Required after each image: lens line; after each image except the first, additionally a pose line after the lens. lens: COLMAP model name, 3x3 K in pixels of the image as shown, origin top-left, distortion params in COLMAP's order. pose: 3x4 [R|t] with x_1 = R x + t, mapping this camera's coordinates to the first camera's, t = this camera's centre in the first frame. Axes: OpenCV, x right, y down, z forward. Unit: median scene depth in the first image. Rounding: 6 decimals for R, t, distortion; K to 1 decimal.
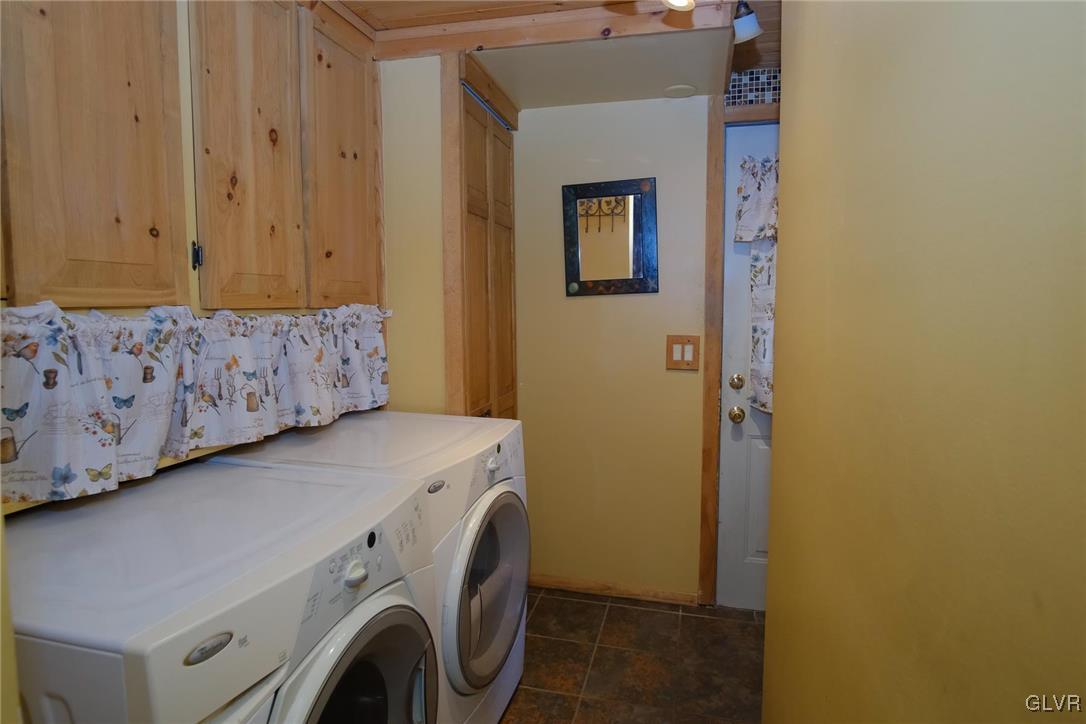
lens RADIAL K [[630.2, 0, 542.4], [0, 630.2, 356.0], [0, 0, 1]] dist [-0.030908, 0.000823]
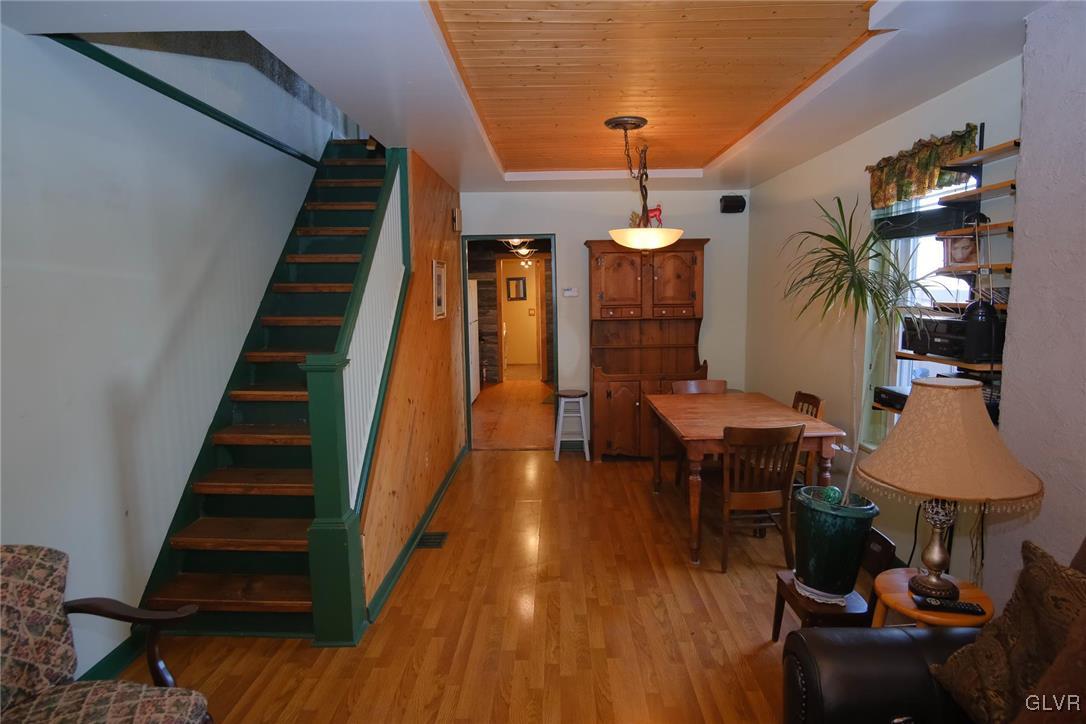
lens RADIAL K [[590.7, 0, 529.4], [0, 590.7, 355.1], [0, 0, 1]] dist [-0.001143, 0.000106]
pose [[0.977375, -0.039858, 0.207727, -0.776326], [0.034882, 0.999011, 0.027565, 0.205340], [-0.208620, -0.019696, 0.977798, -3.555648]]
